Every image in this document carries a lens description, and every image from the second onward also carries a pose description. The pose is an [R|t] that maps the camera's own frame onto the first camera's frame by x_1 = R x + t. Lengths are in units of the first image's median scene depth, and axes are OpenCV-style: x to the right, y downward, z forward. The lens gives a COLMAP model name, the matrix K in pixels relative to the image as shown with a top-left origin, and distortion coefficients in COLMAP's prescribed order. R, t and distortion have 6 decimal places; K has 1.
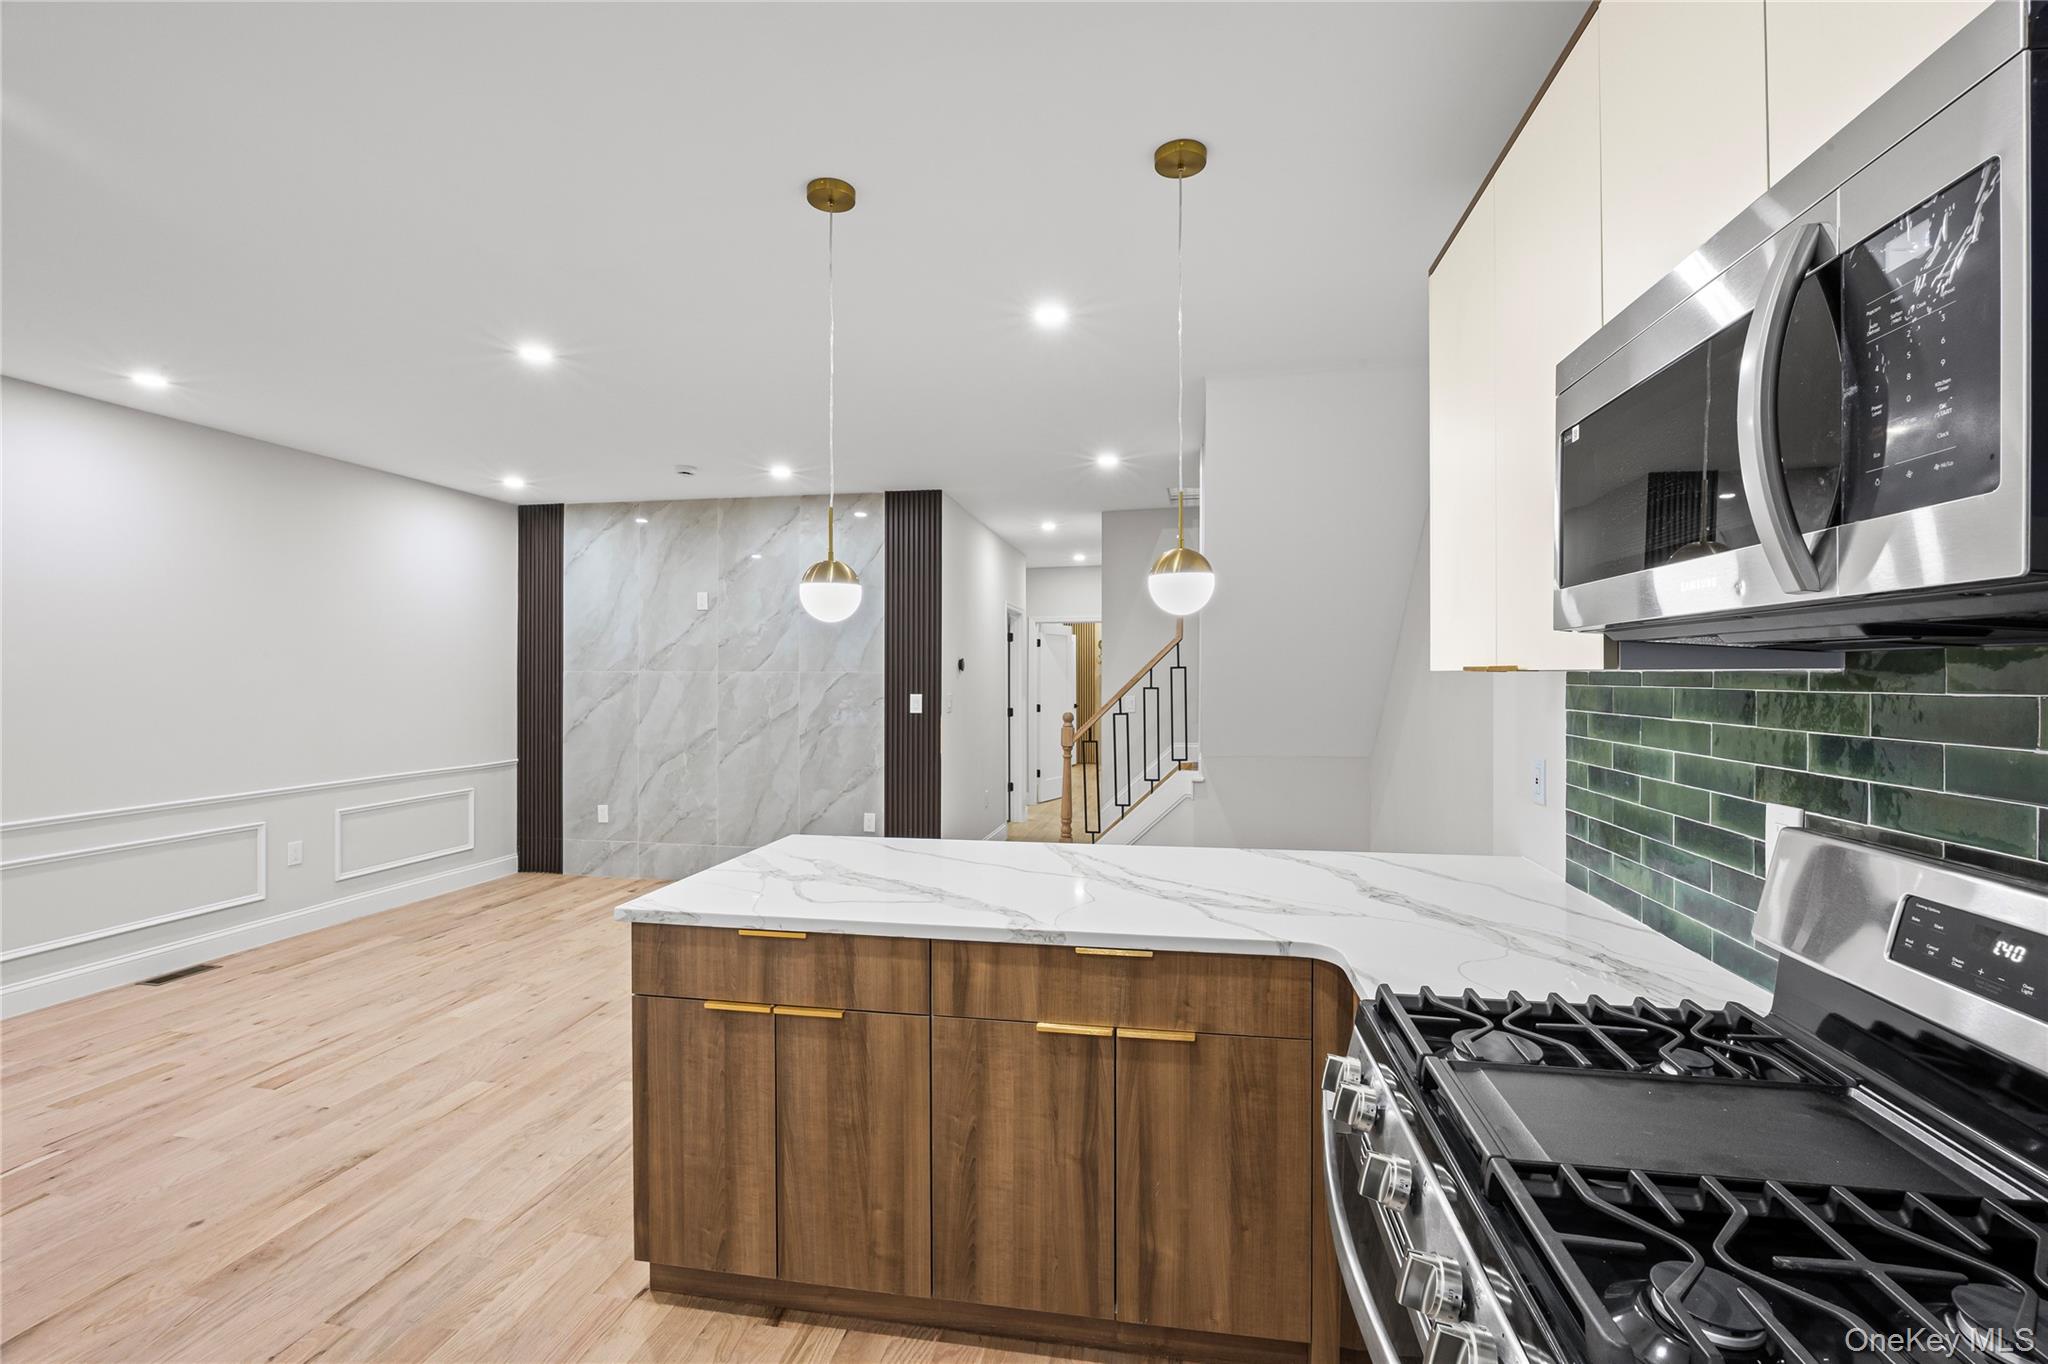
lens RADIAL K [[921.4, 0, 1030.4], [0, 921.4, 652.6], [0, 0, 1]] dist [-0.012113, 0.002370]
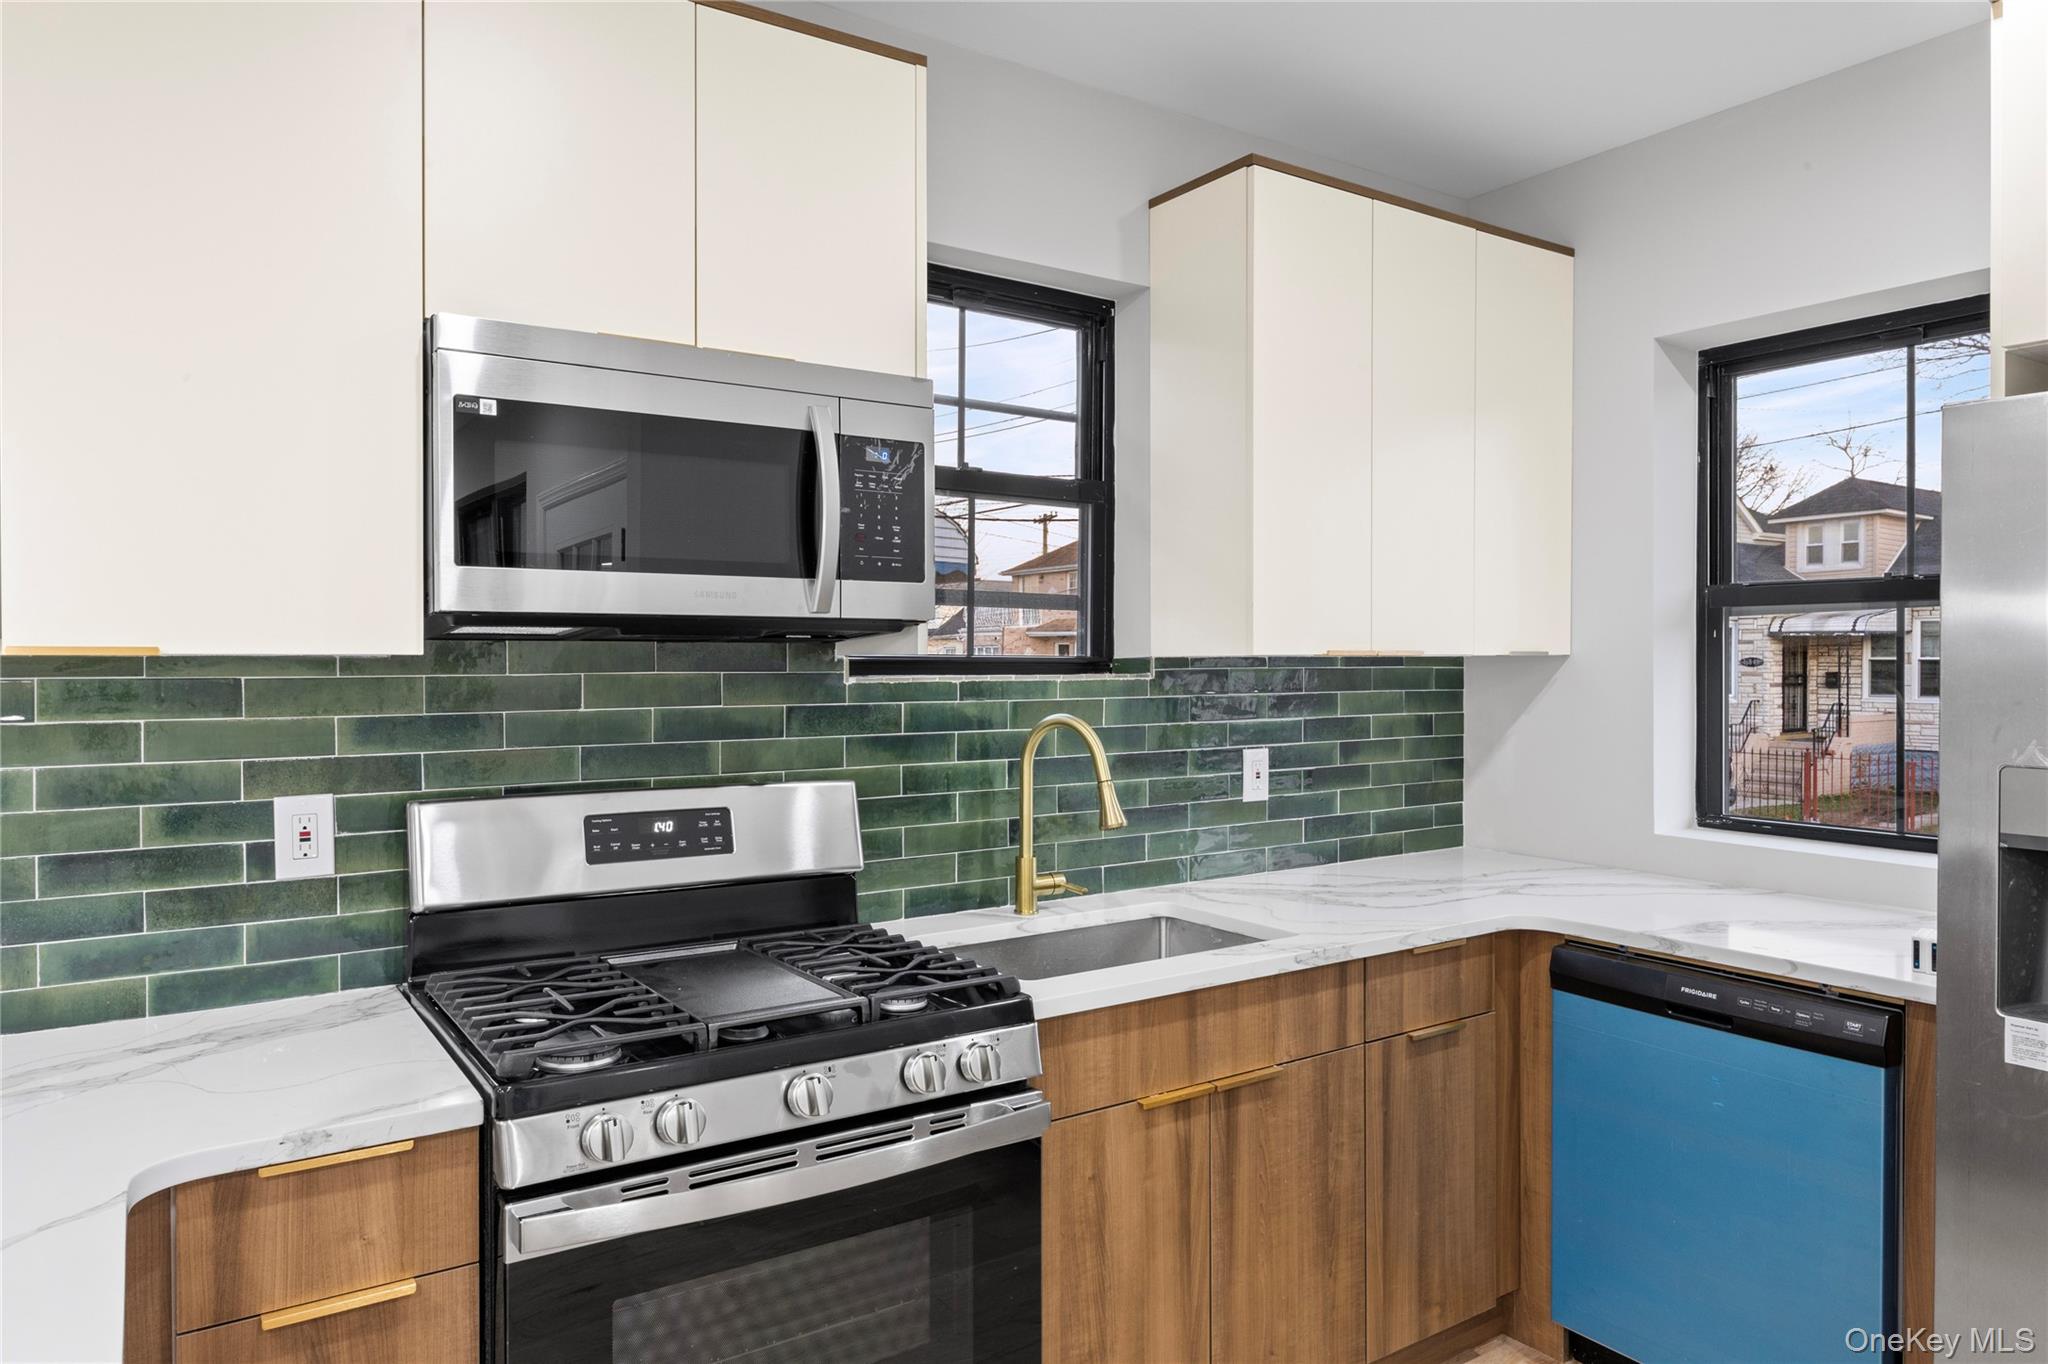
lens RADIAL K [[1352.7, 0, 1031.8], [0, 1352.7, 669.1], [0, 0, 1]] dist [-0.007937, 0.003937]
pose [[-0.708412, -0.004361, 0.705786, -0.173216], [-0.015694, 0.999831, -0.009575, 0.008099], [-0.705625, -0.017860, -0.708360, 0.346079]]
